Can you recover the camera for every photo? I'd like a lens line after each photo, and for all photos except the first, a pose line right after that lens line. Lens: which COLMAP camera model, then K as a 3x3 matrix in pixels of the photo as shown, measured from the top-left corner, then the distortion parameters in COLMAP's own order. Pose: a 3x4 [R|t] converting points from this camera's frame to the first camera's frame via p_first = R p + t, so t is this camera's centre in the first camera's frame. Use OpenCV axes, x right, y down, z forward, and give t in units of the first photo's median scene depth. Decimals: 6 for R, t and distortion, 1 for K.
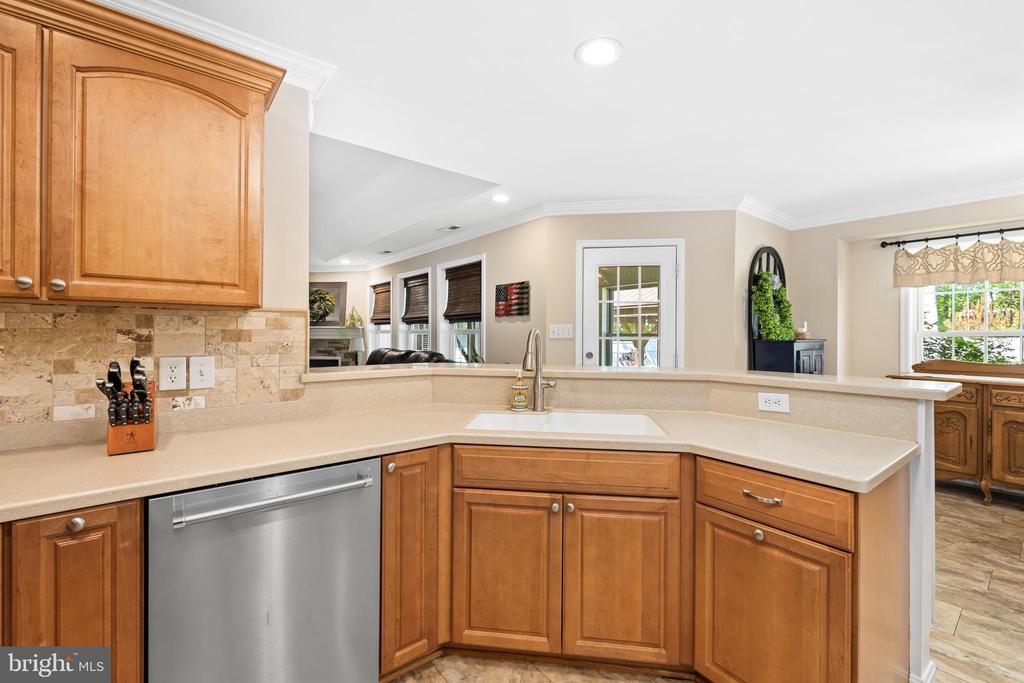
lens RADIAL K [[431.5, 0, 512.6], [0, 431.5, 333.3], [0, 0, 1]] dist [0.001756, -0.000947]
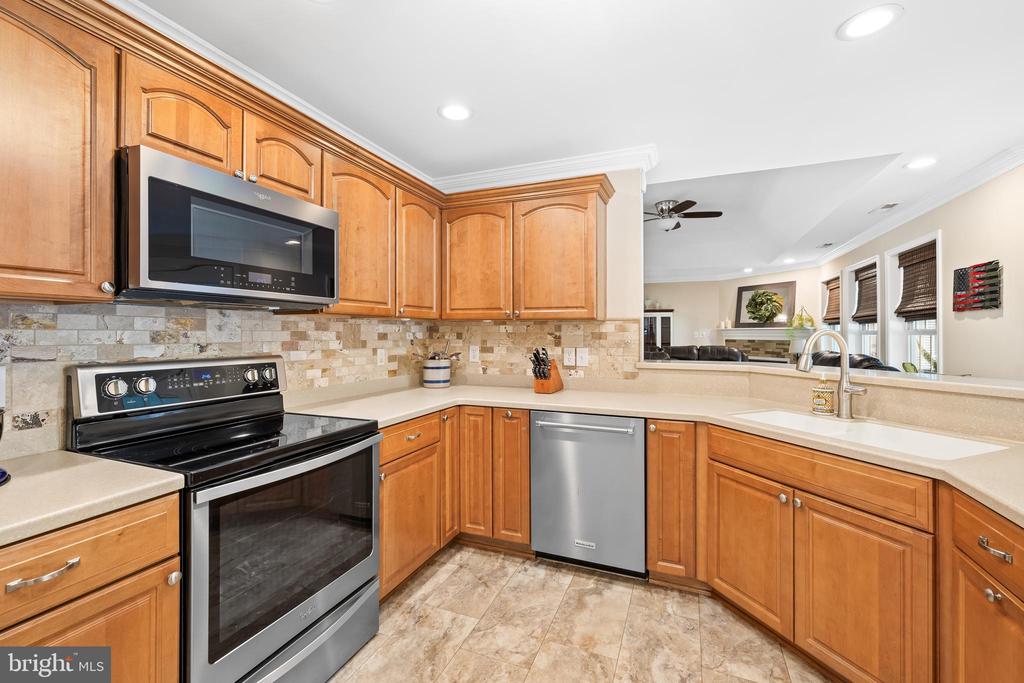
lens RADIAL K [[431.5, 0, 510.3], [0, 431.5, 332.1], [0, 0, 1]] dist [0.001756, -0.000947]
pose [[0.486279, -0.006201, -0.873781, 0.562844], [0.001148, 0.999978, -0.006457, 0.001112], [0.873803, 0.002137, 0.486276, -0.083379]]
